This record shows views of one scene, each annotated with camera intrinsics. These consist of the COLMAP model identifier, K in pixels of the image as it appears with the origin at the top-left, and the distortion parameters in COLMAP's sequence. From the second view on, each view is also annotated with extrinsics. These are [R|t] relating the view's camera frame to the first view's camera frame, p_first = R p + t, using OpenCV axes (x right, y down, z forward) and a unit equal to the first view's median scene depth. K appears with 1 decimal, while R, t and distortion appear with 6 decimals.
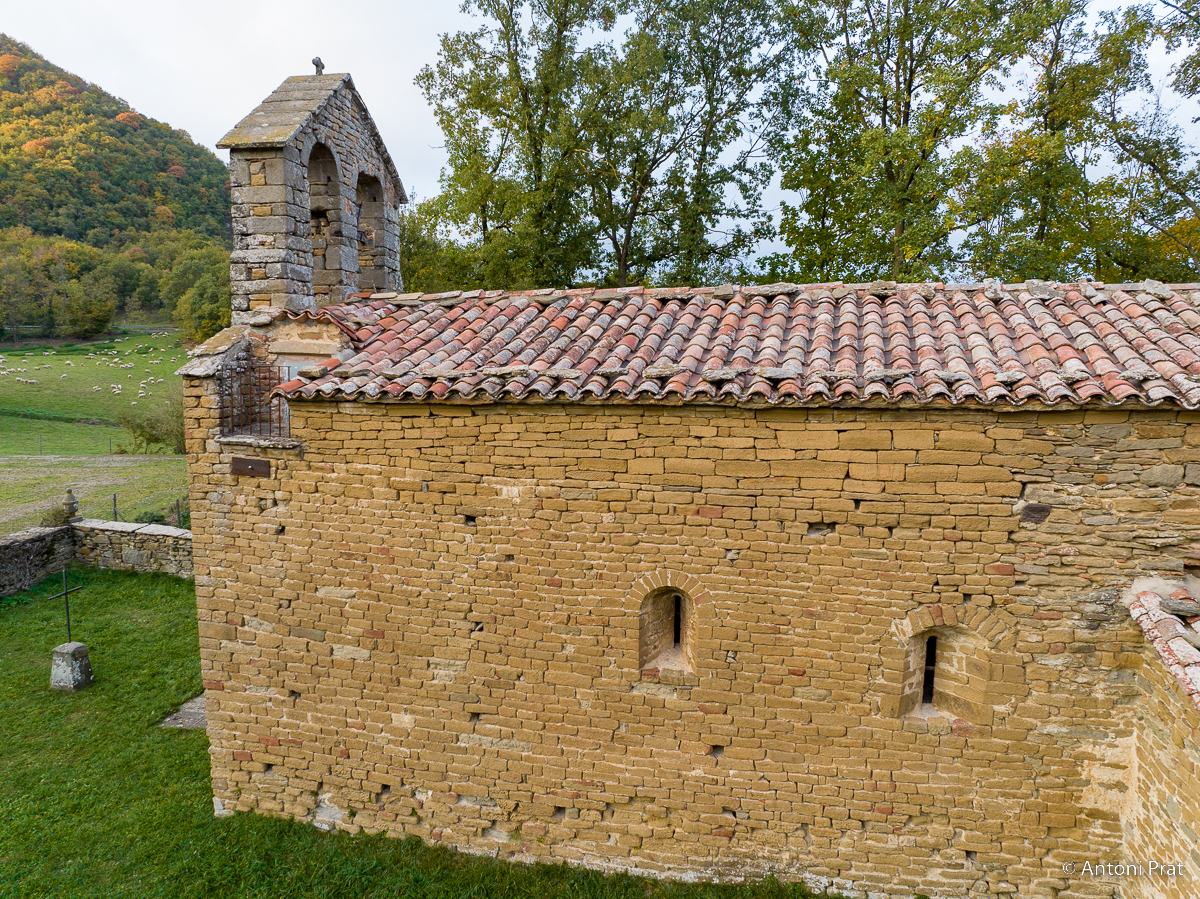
lens RADIAL K [[846.0, 0, 599.5], [0, 846.0, 447.6], [0, 0, 1]] dist [-0.051896, 0.026714]
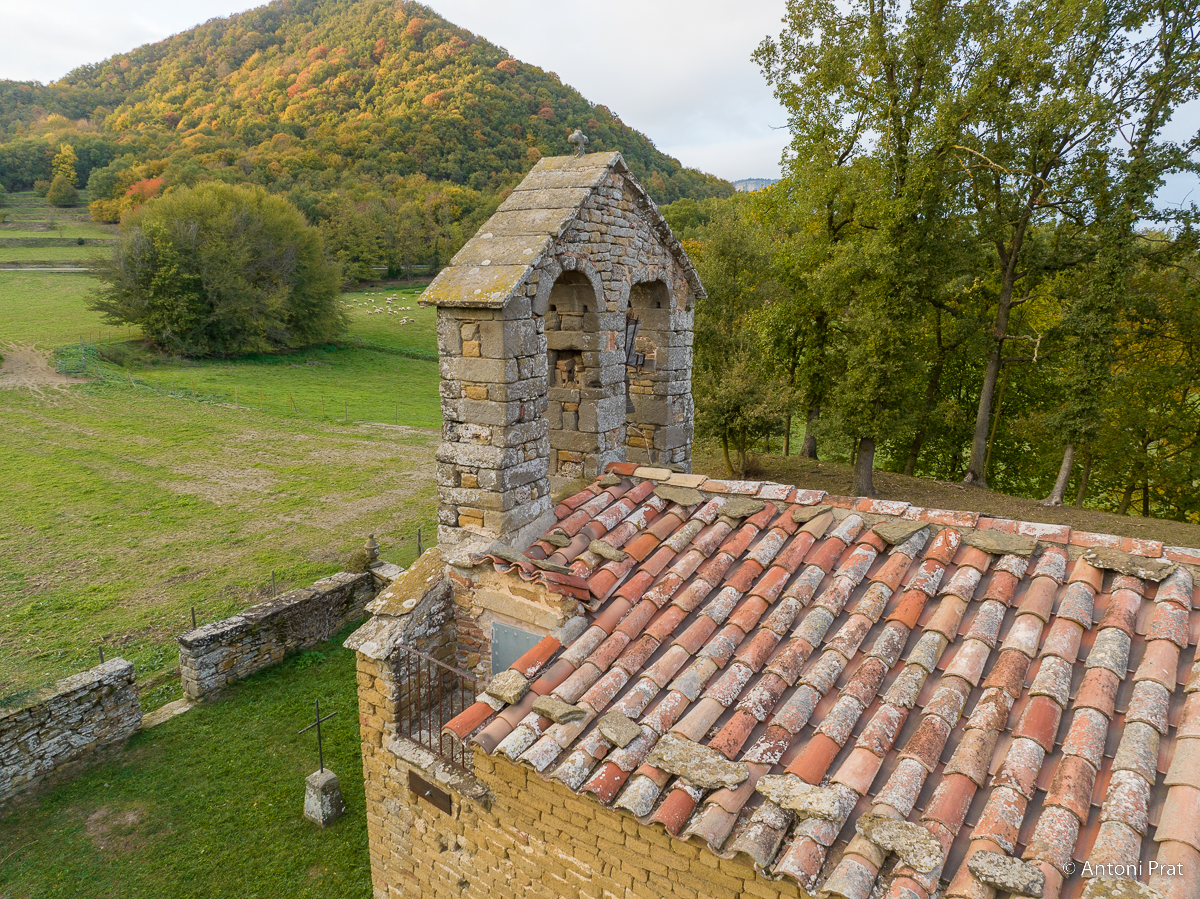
lens RADIAL K [[846.0, 0, 599.5], [0, 846.0, 447.6], [0, 0, 1]] dist [-0.051896, 0.026714]
pose [[0.920578, 0.079343, -0.382415, -0.034550], [-0.047260, 0.994582, 0.092587, -0.334237], [0.387689, -0.067160, 0.919340, 0.417097]]
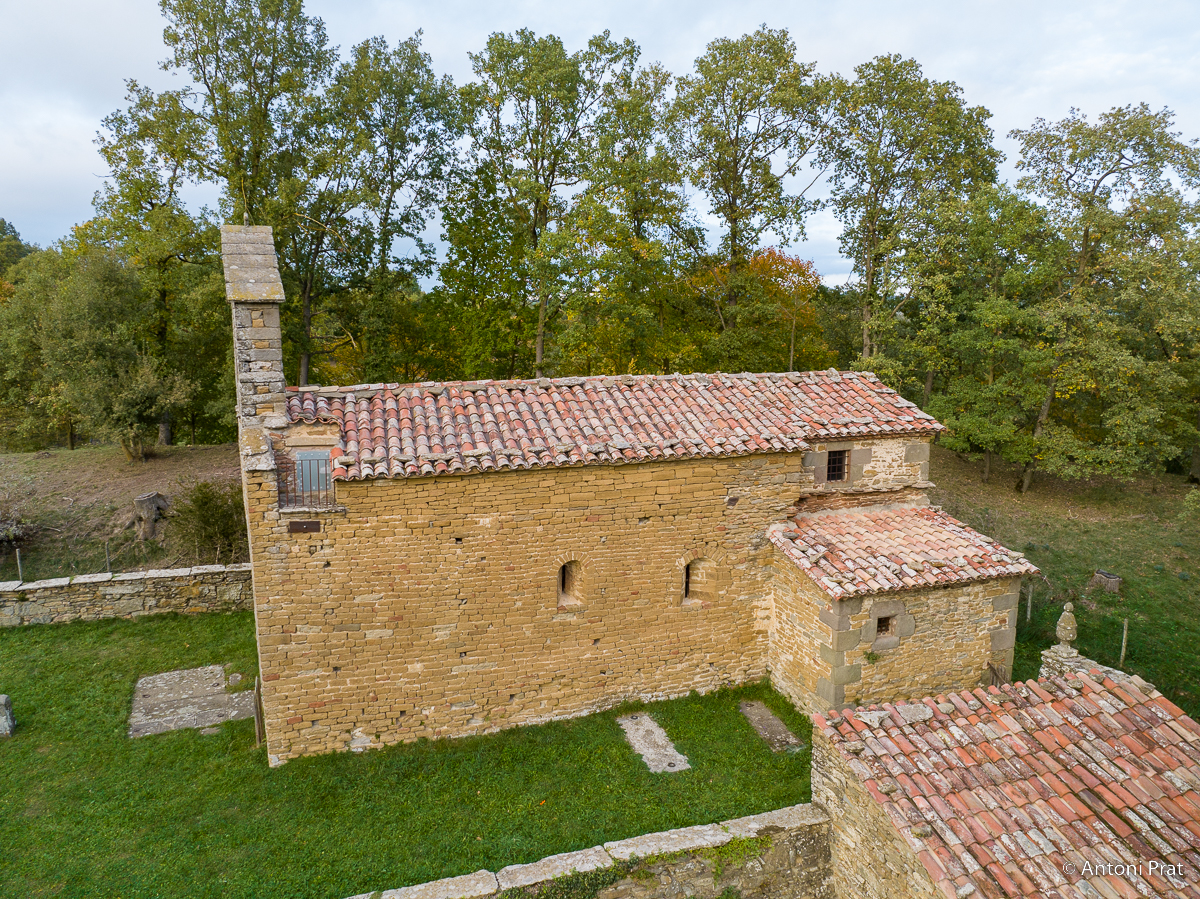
lens RADIAL K [[846.0, 0, 599.5], [0, 846.0, 447.6], [0, 0, 1]] dist [-0.051896, 0.026714]
pose [[0.849053, -0.086667, 0.521150, -0.731745], [0.061794, 0.995973, 0.064956, -0.181471], [-0.524681, -0.022947, 0.850990, -0.557315]]
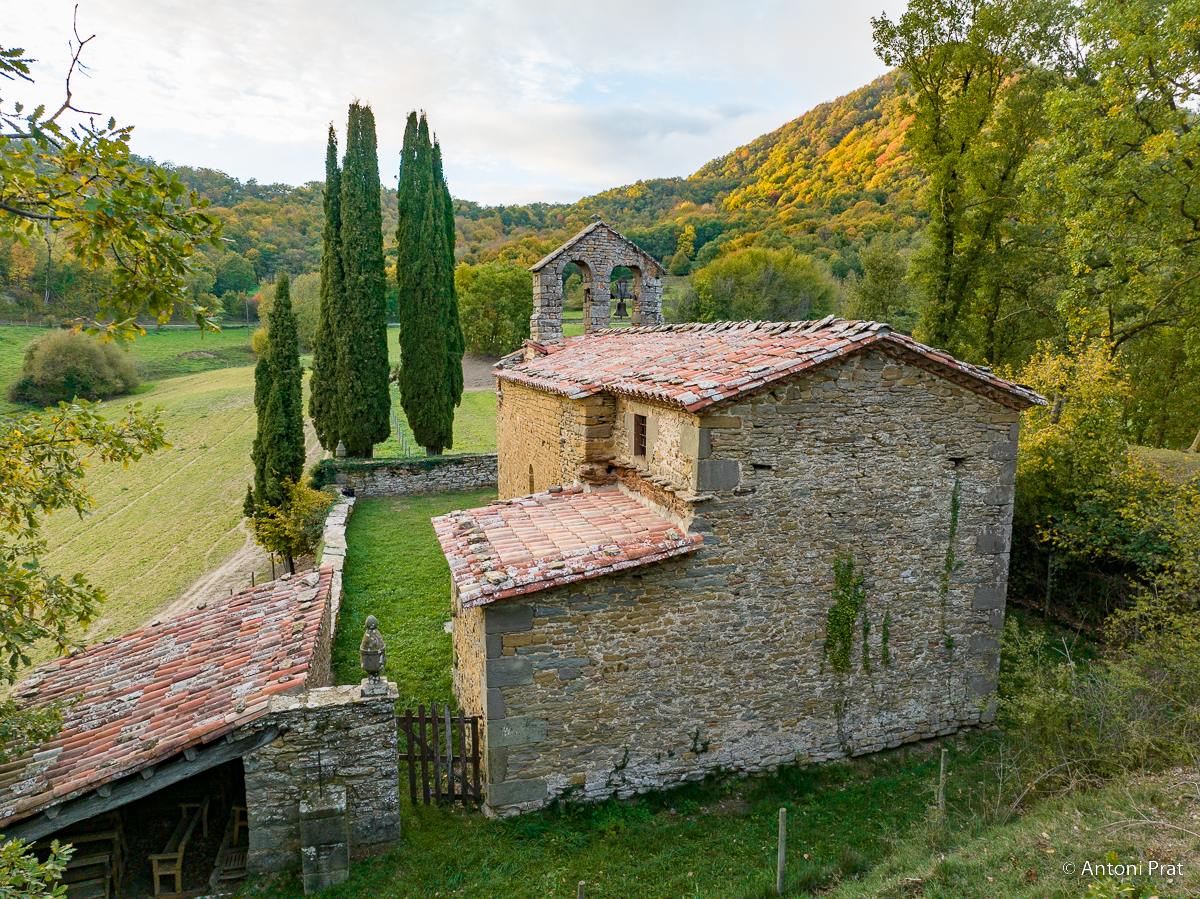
lens RADIAL K [[846.0, 0, 599.5], [0, 846.0, 447.6], [0, 0, 1]] dist [-0.051896, 0.026714]
pose [[0.480041, 0.113137, -0.869920, 1.934247], [-0.101133, 0.992174, 0.073230, -0.060524], [0.871397, 0.052825, 0.487727, 0.024939]]
